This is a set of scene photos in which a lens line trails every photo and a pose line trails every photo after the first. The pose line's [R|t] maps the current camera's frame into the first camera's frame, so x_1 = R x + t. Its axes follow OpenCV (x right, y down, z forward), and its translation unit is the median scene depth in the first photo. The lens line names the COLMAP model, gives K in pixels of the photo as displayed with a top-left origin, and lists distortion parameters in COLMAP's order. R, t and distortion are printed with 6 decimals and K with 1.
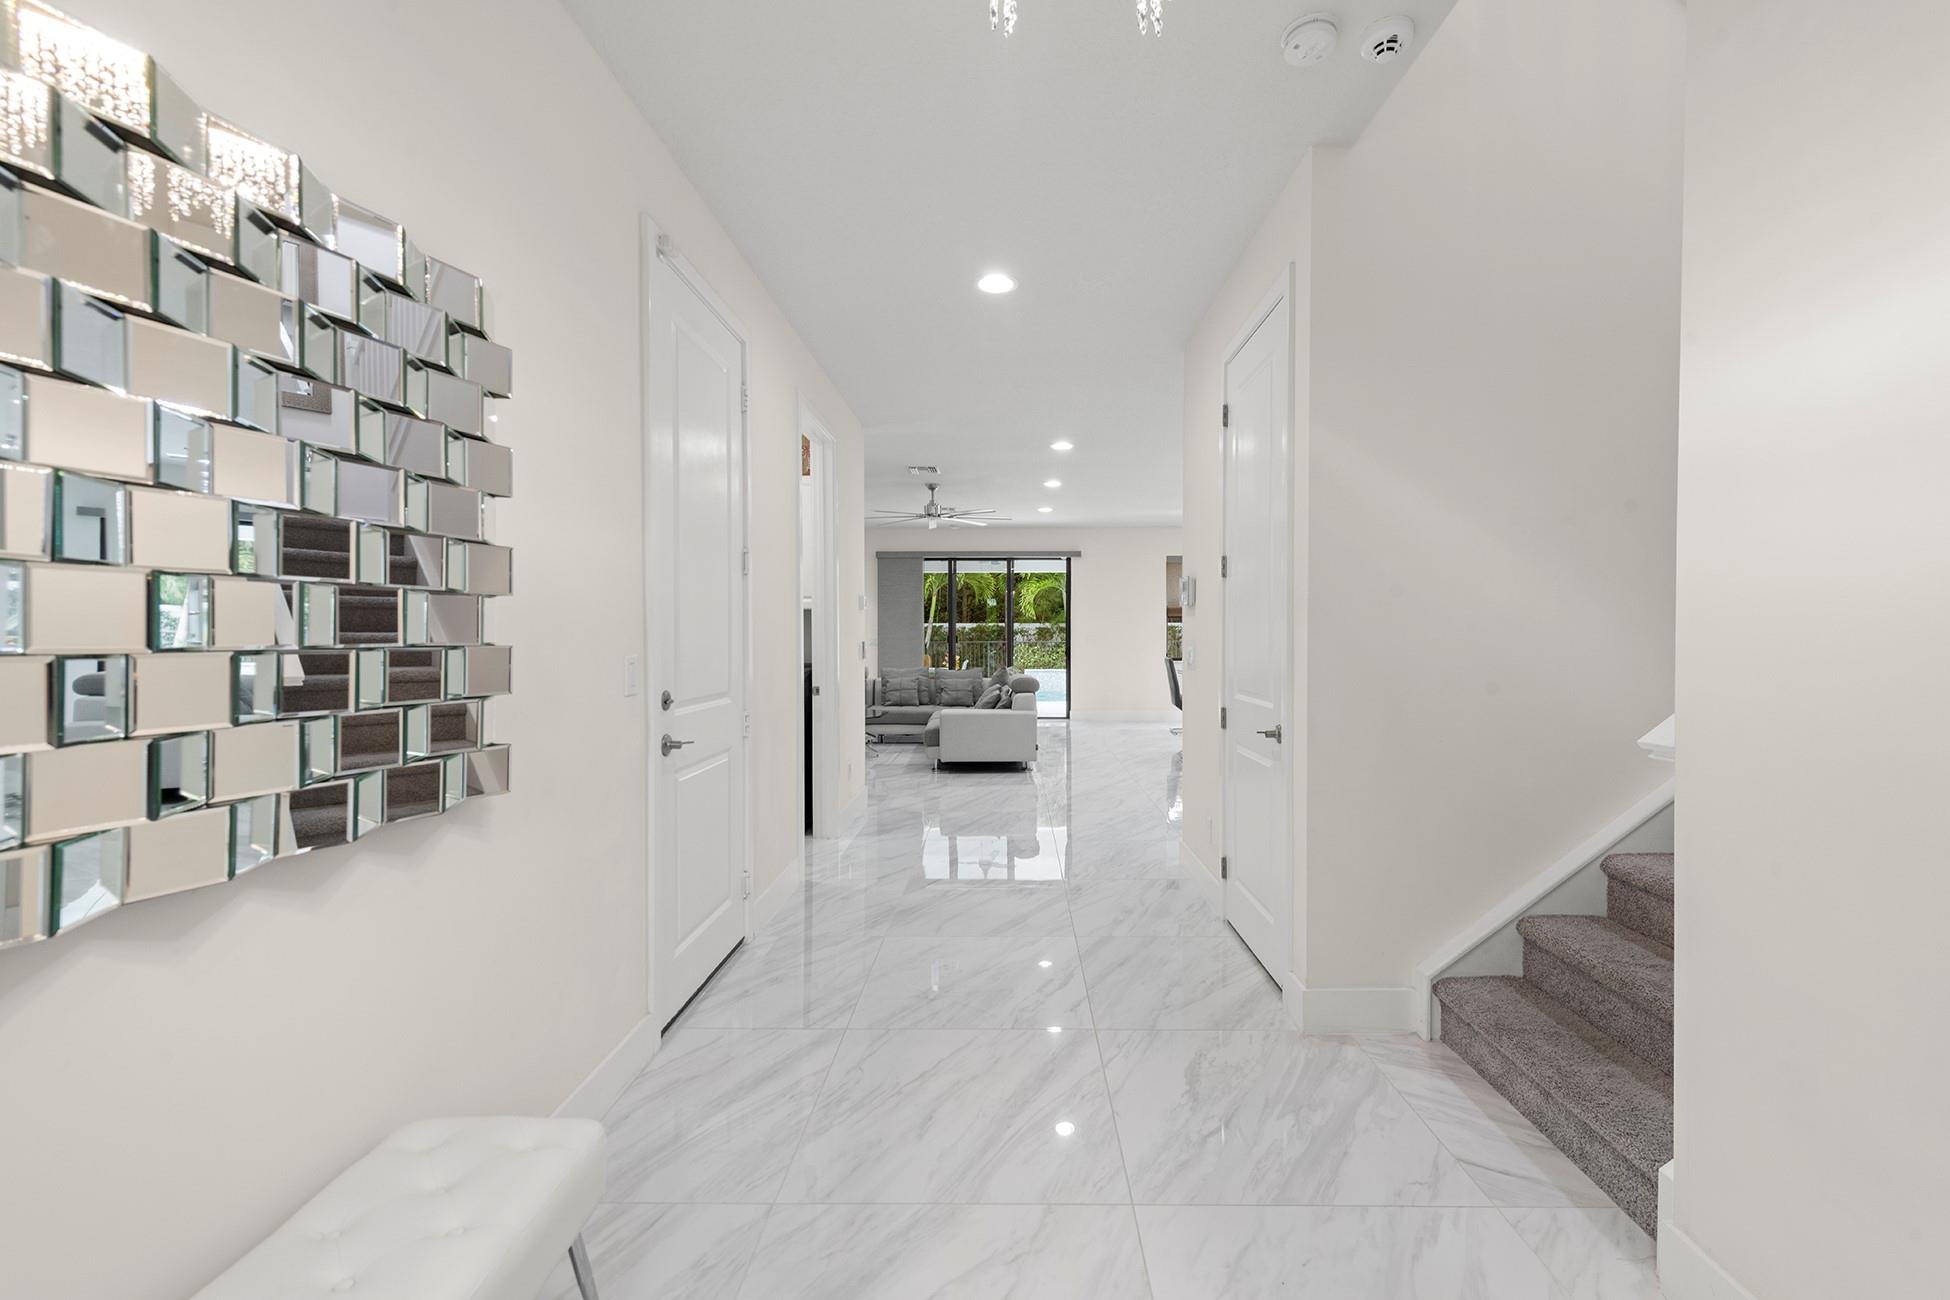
lens RADIAL K [[822.5, 0, 983.1], [0, 822.5, 619.2], [0, 0, 1]] dist [-0.000925, -0.000079]
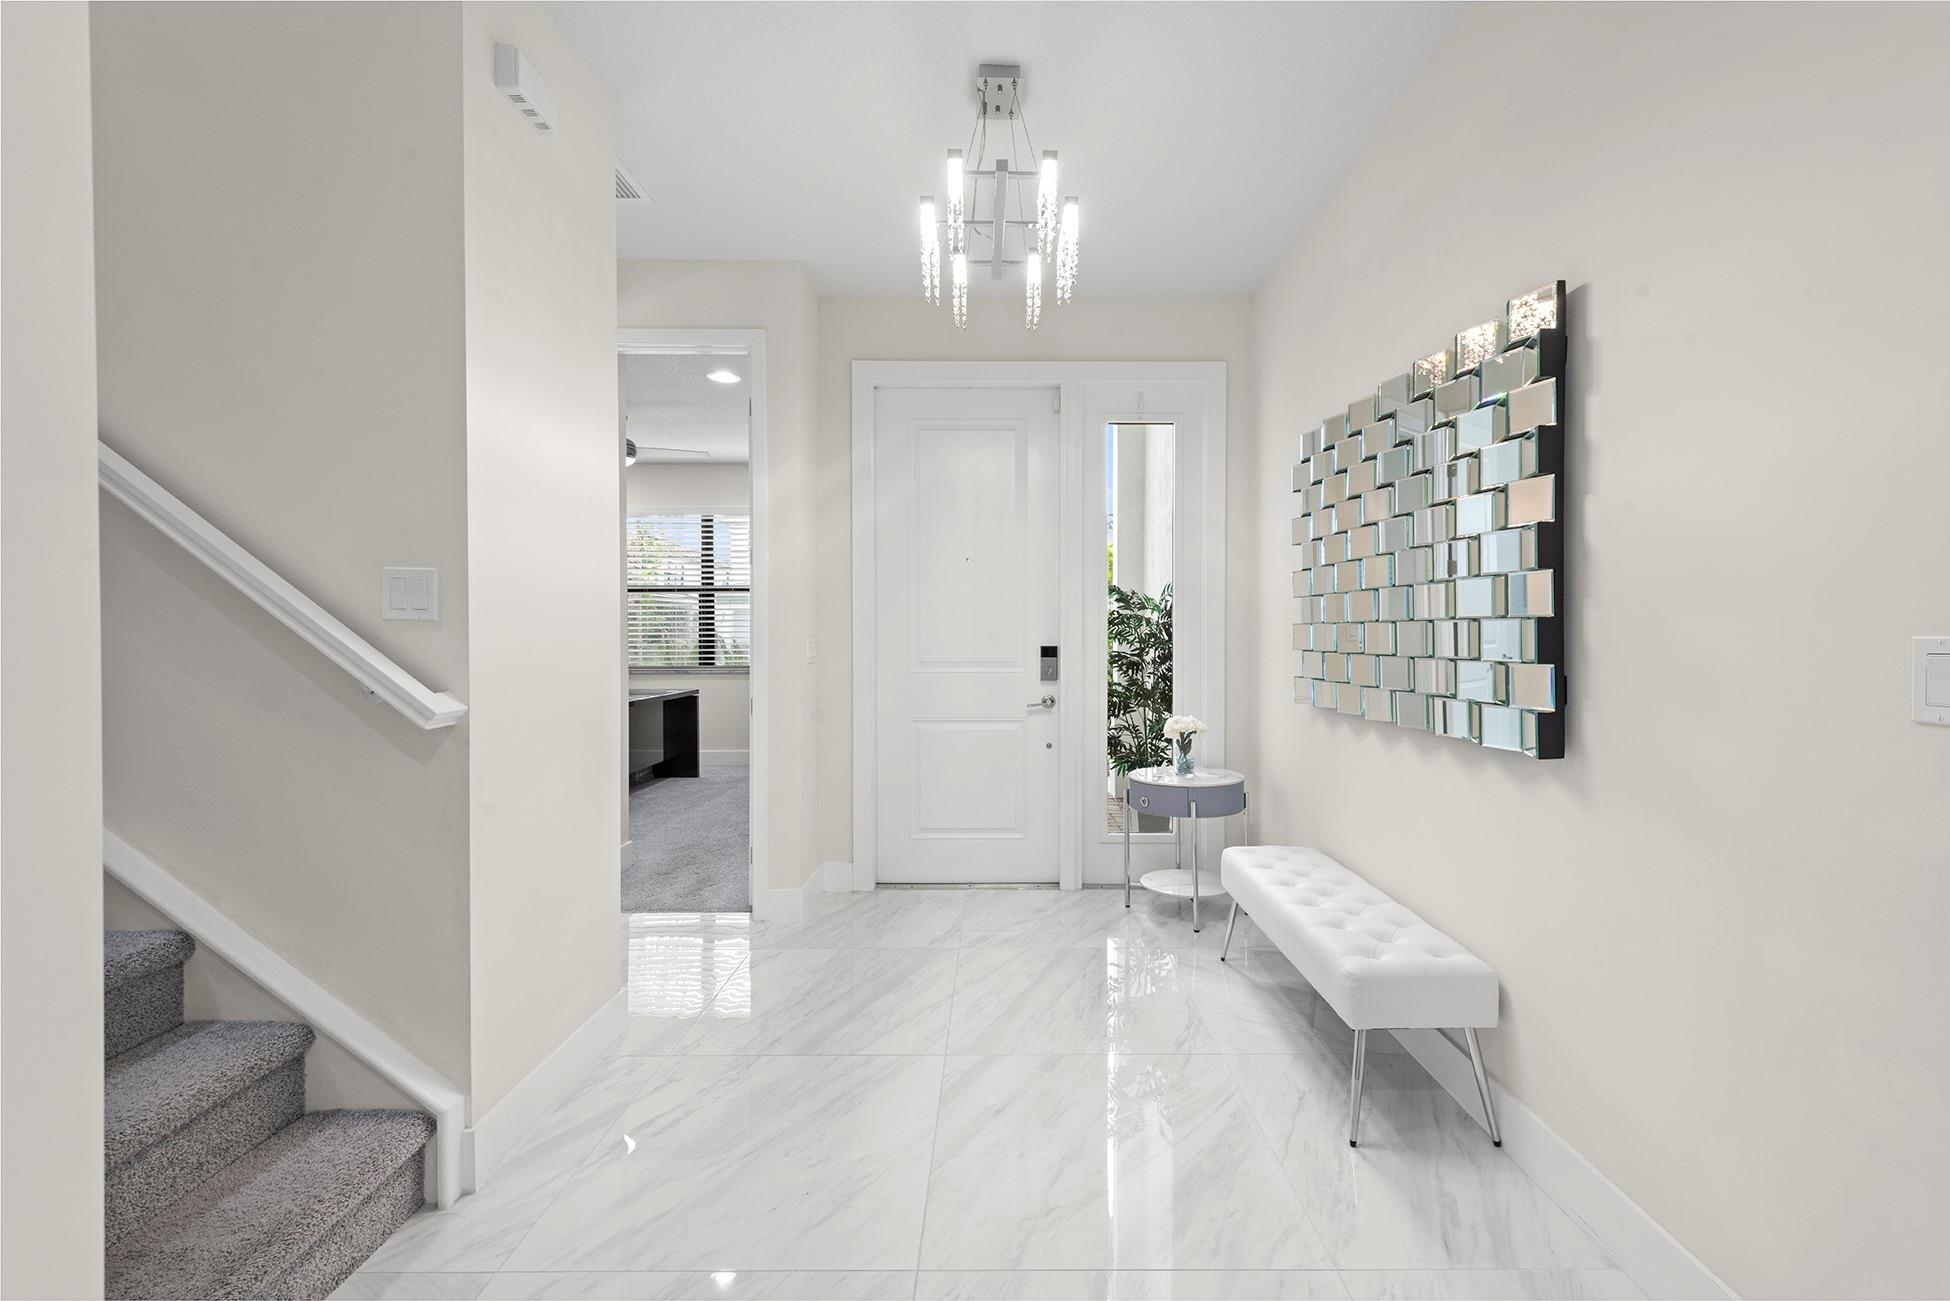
lens RADIAL K [[822.5, 0, 983.1], [0, 822.5, 619.7], [0, 0, 1]] dist [-0.000925, -0.000079]
pose [[-0.999609, 0.001872, -0.027885, 0.152848], [0.001979, 0.999991, -0.003837, 0.037917], [0.027878, -0.003891, -0.999604, 2.083041]]
